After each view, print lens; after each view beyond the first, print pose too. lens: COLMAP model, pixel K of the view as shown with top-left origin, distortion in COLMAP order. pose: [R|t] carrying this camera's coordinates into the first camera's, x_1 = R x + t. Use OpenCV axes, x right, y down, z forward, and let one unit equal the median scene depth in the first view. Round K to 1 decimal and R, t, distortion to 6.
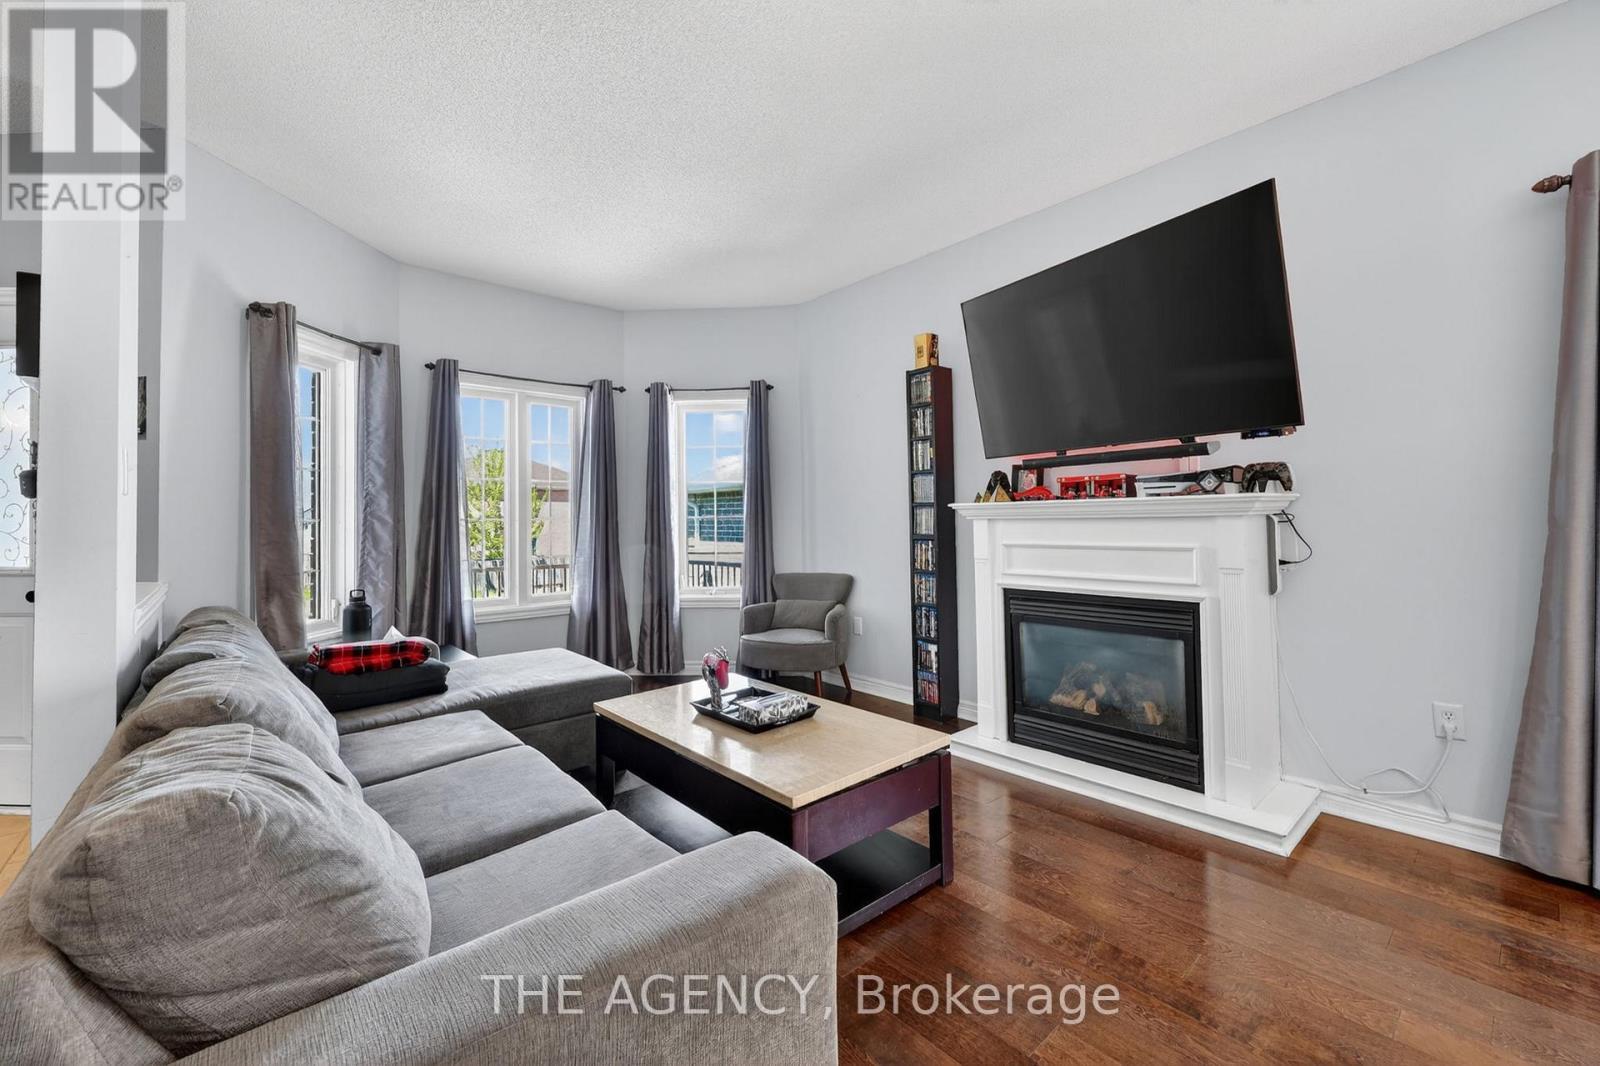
lens RADIAL K [[647.8, 0, 797.8], [0, 647.8, 516.4], [0, 0, 1]] dist [0.001310, 0.000631]
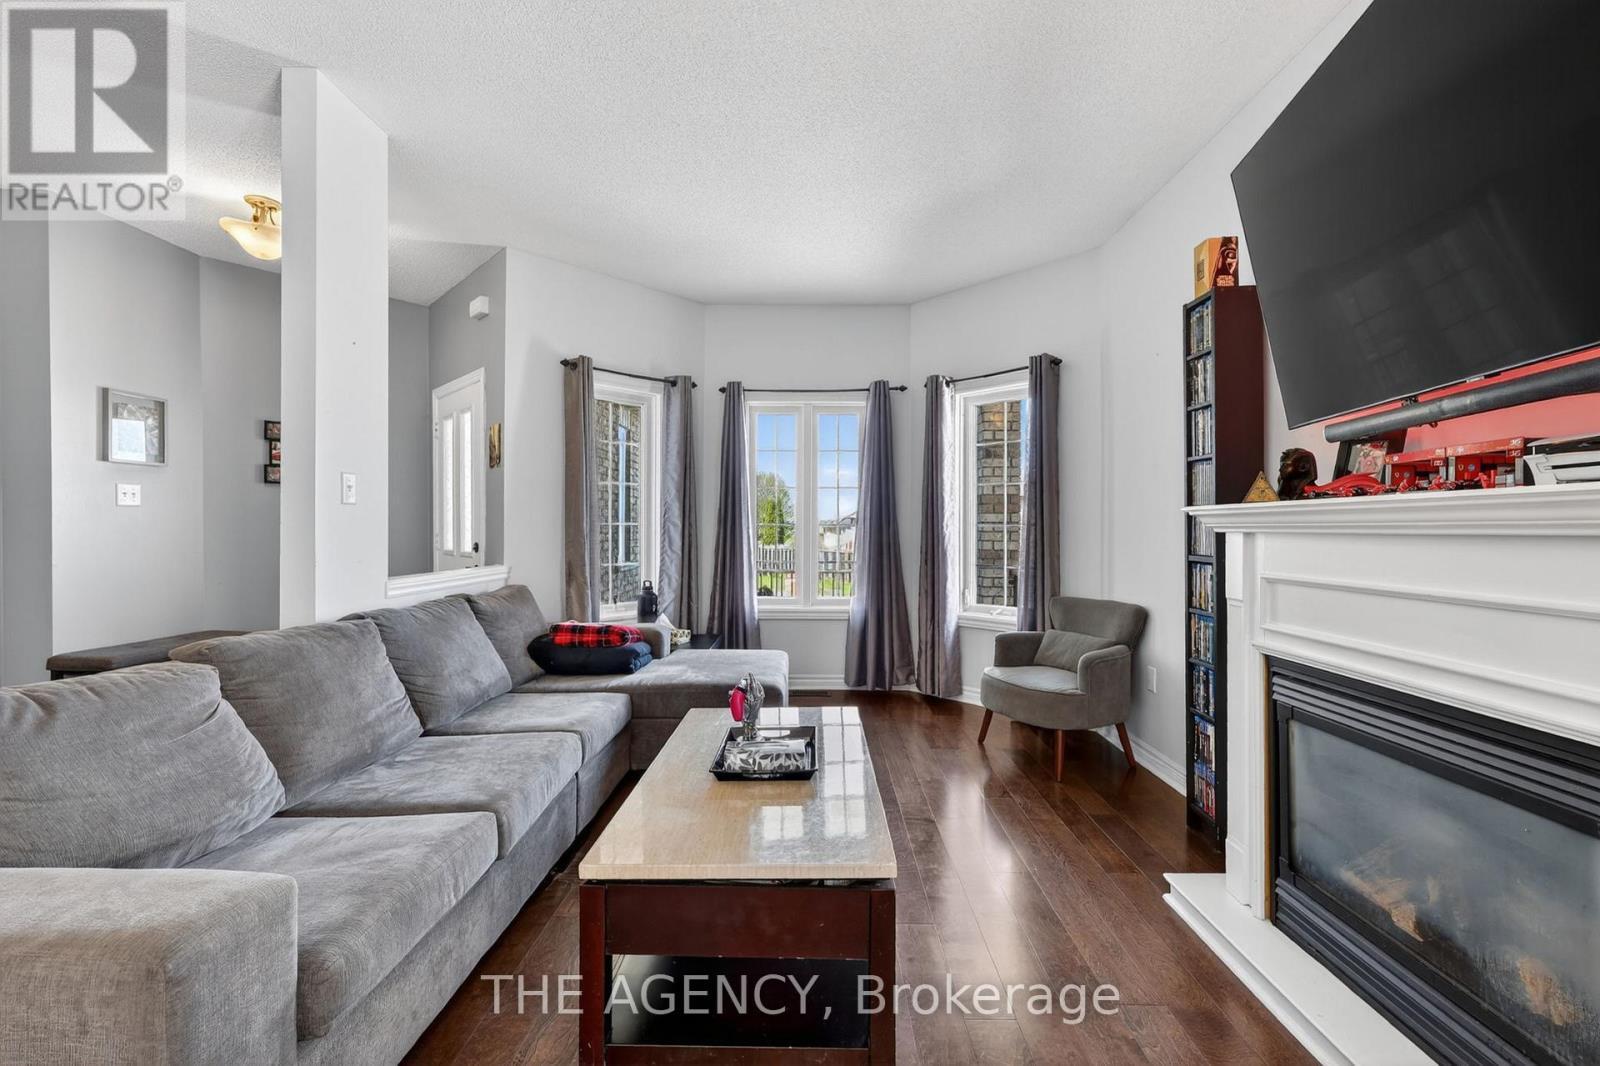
lens RADIAL K [[647.8, 0, 808.4], [0, 647.8, 536.7], [0, 0, 1]] dist [0.001310, 0.000631]
pose [[0.747638, 0.022679, -0.663719, 0.332788], [-0.007826, 0.999648, 0.025341, -0.003482], [0.664060, -0.013752, 0.747552, 0.258497]]
